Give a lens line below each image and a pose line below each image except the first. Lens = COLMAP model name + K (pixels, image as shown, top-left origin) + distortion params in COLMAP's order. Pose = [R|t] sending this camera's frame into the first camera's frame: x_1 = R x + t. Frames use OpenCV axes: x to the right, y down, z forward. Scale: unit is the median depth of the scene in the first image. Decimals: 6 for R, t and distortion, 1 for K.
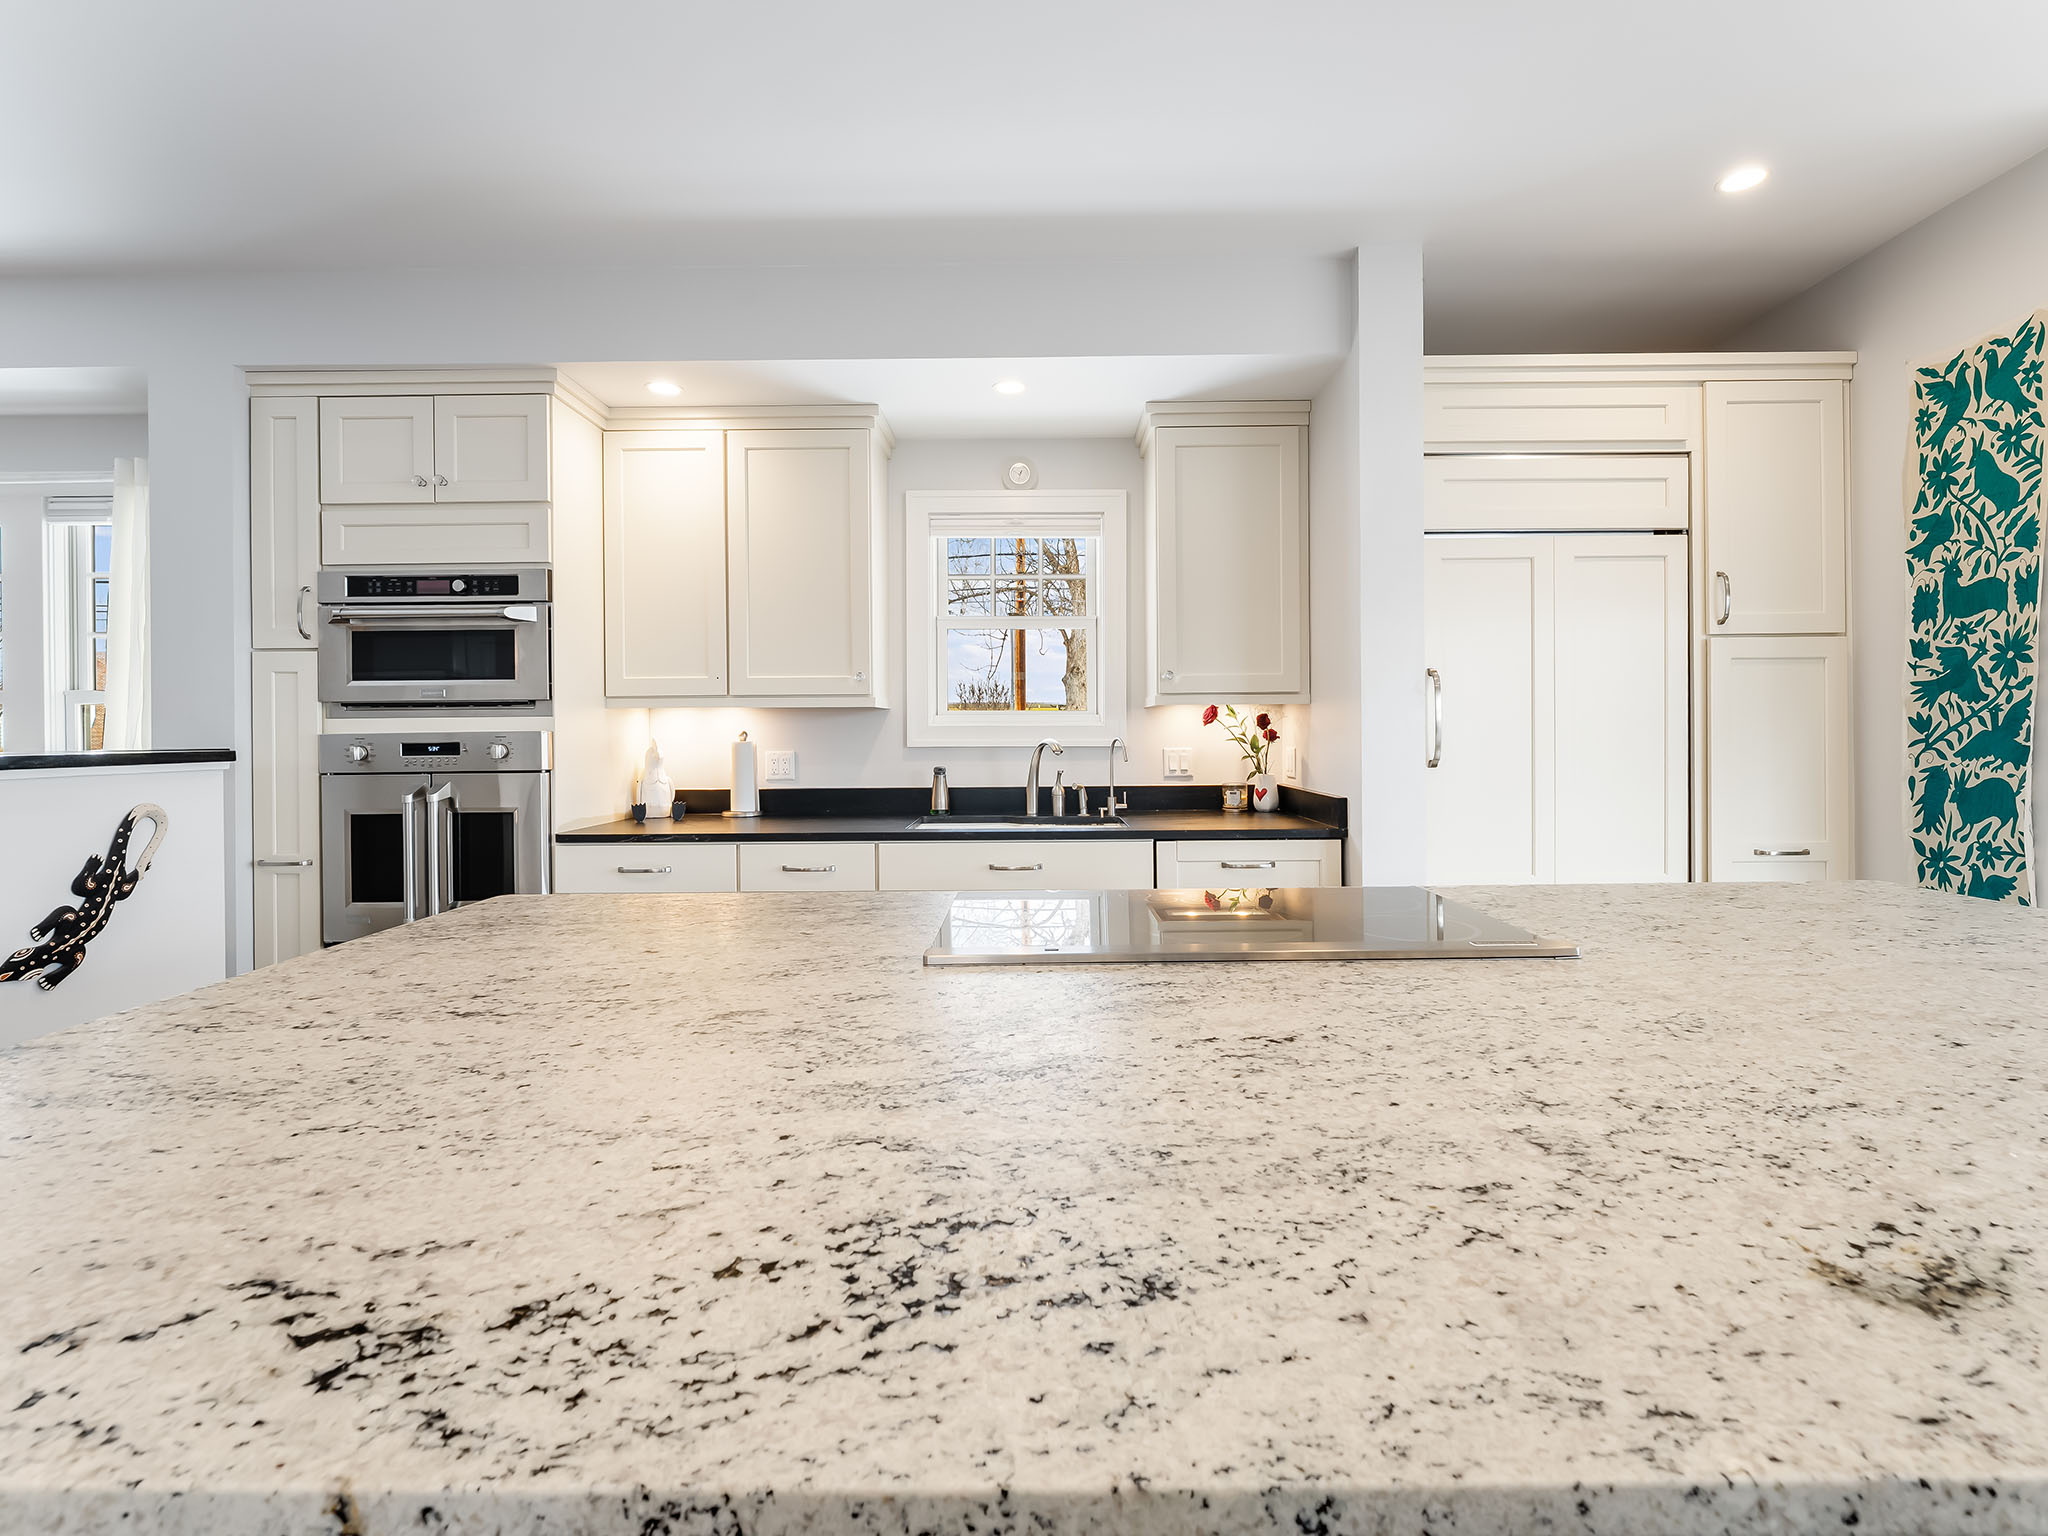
lens RADIAL K [[940.2, 0, 1020.2], [0, 940.2, 733.8], [0, 0, 1]] dist [-0.000413, 0.000179]
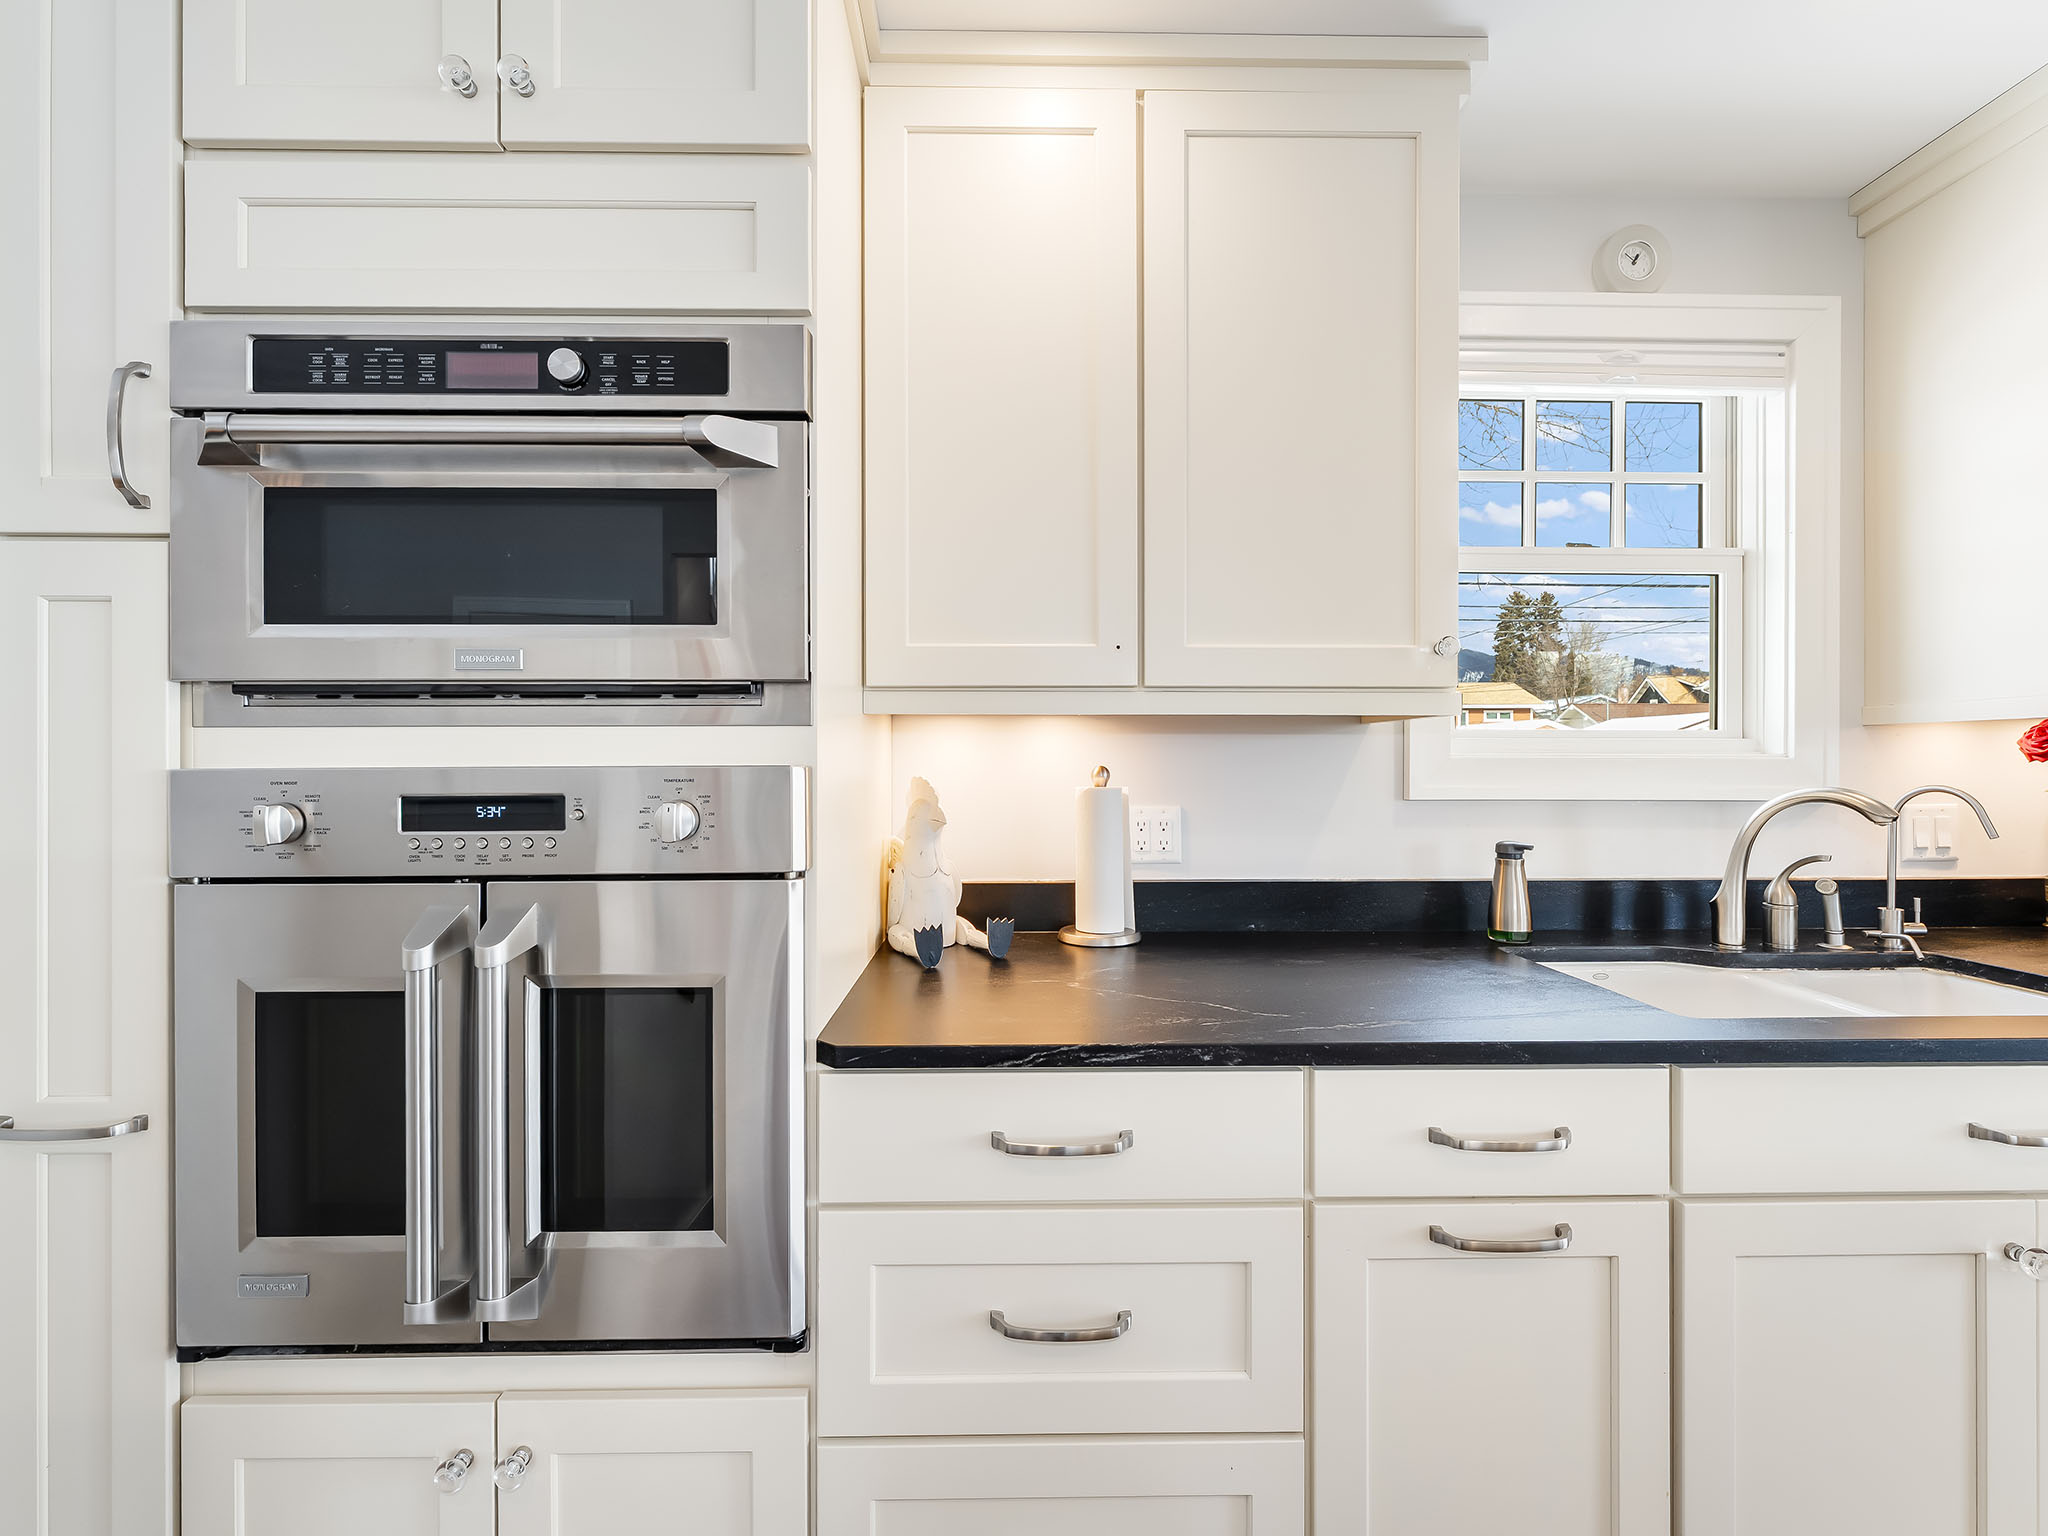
lens RADIAL K [[936.6, 0, 1019.4], [0, 936.6, 759.6], [0, 0, 1]] dist [-0.001240, -0.000519]
pose [[0.999577, 0.007147, 0.028184, -0.428380], [-0.006979, 0.999957, -0.006054, -0.003565], [-0.028226, 0.005855, 0.999584, 0.630371]]
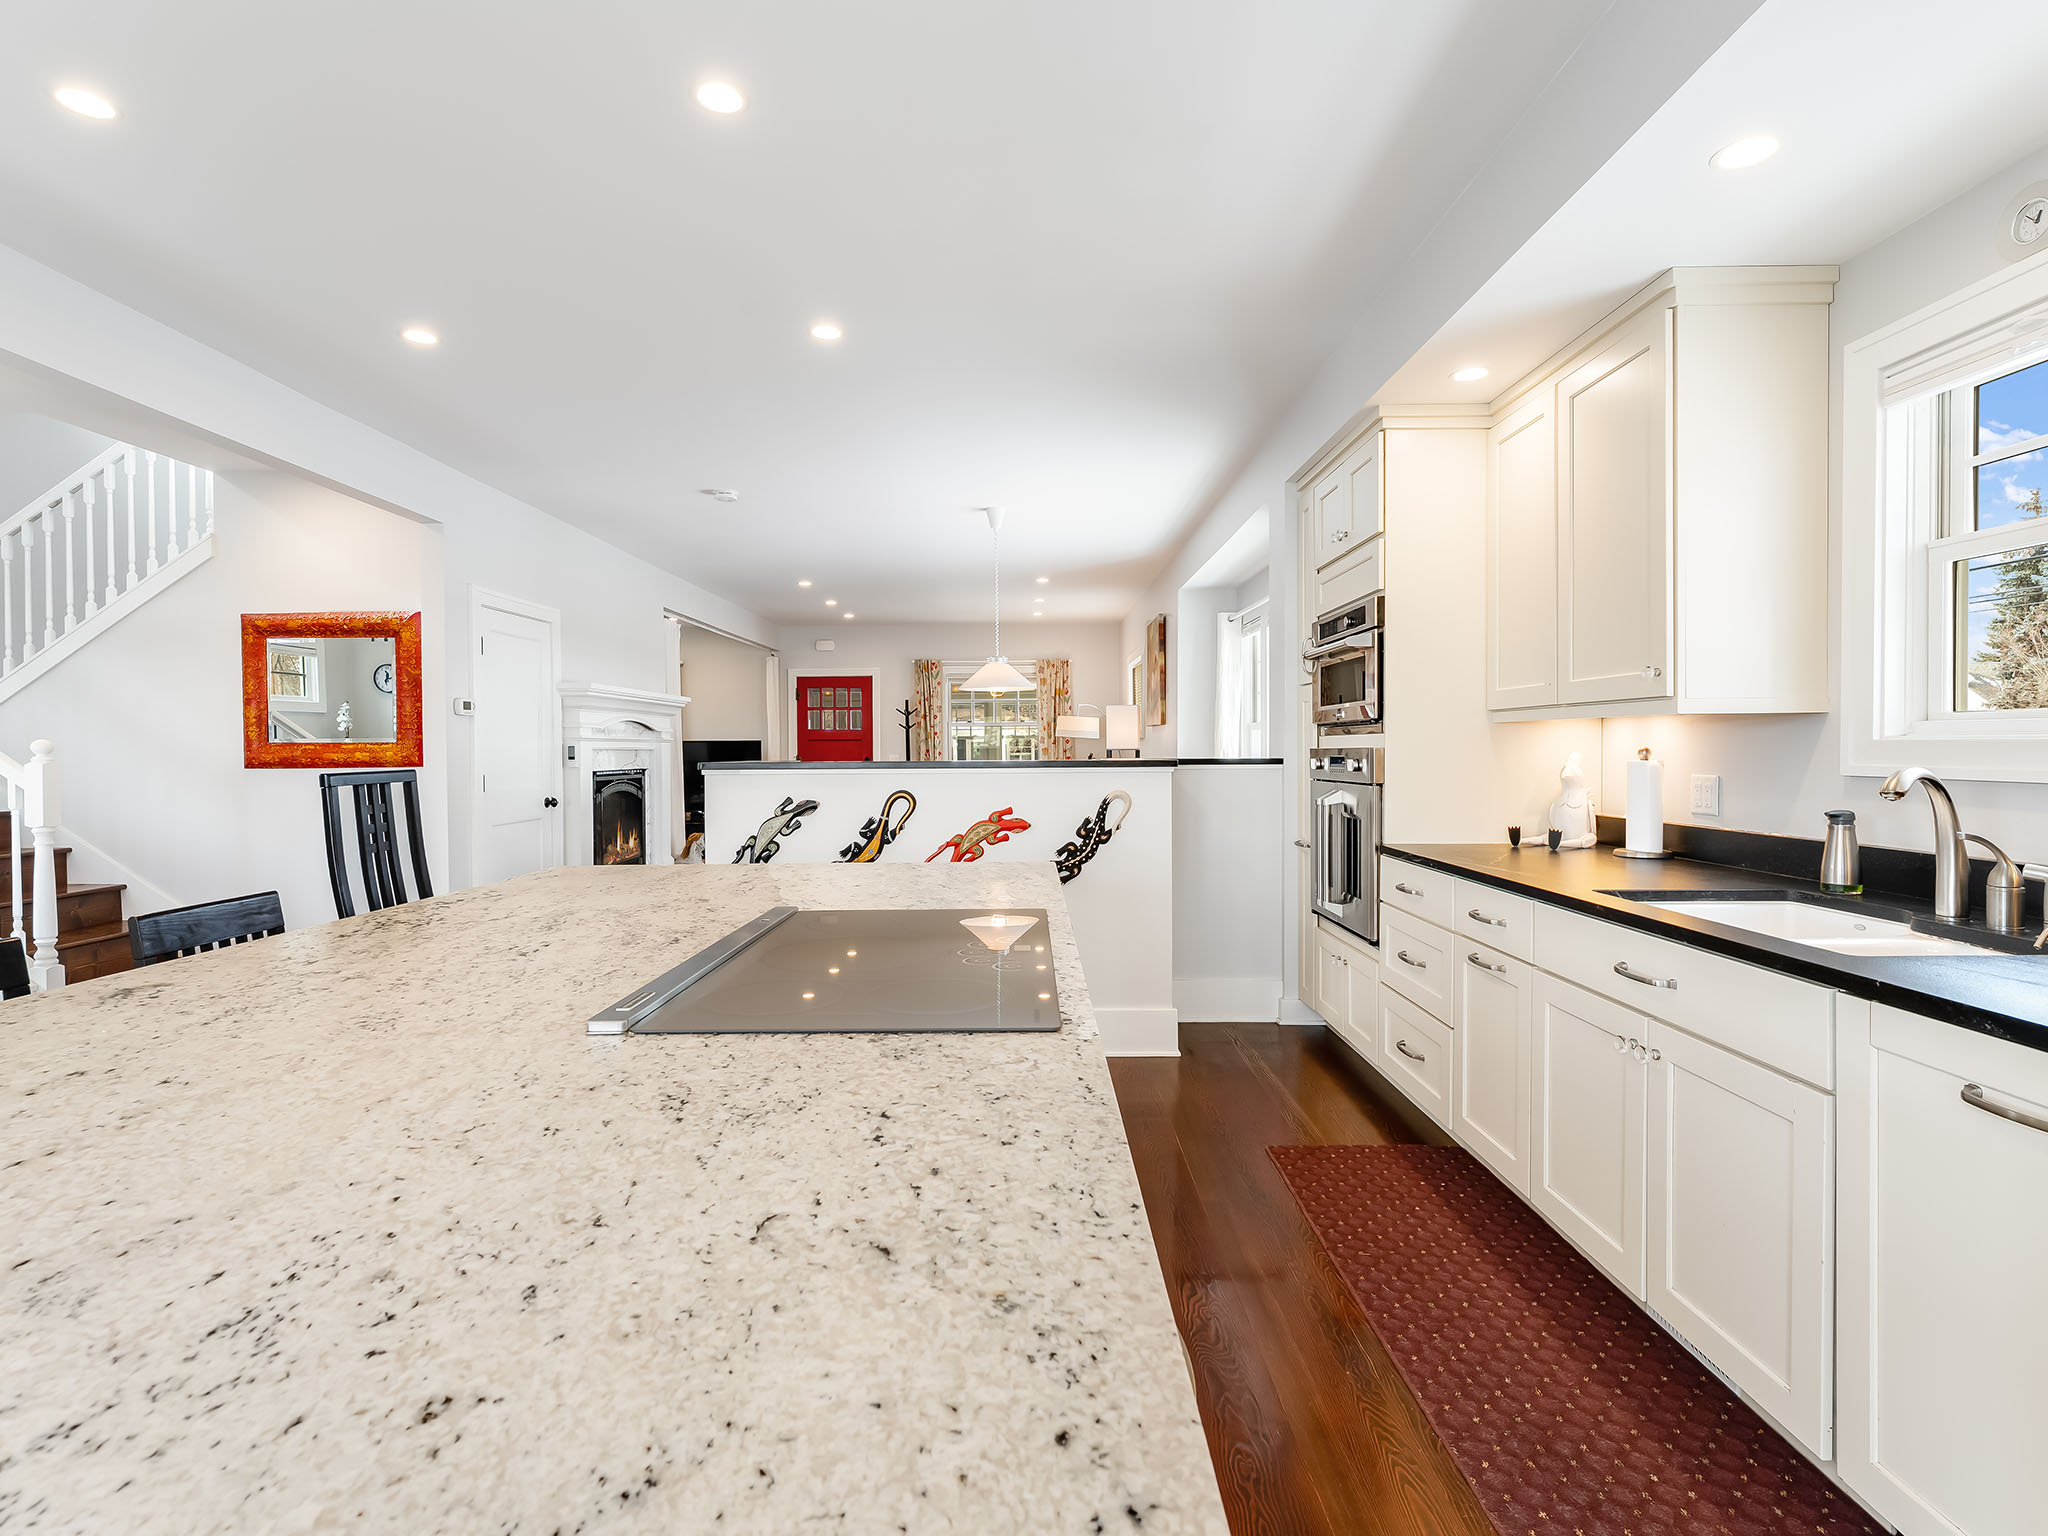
lens RADIAL K [[1023.5, 0, 1028.1], [0, 1023.5, 763.3], [0, 0, 1]] dist [0.022062, -0.000183]
pose [[0.014969, 0.021978, -0.999646, 0.666762], [0.001966, 0.999756, 0.022010, -0.011724], [0.999886, -0.002295, 0.014922, 0.585823]]
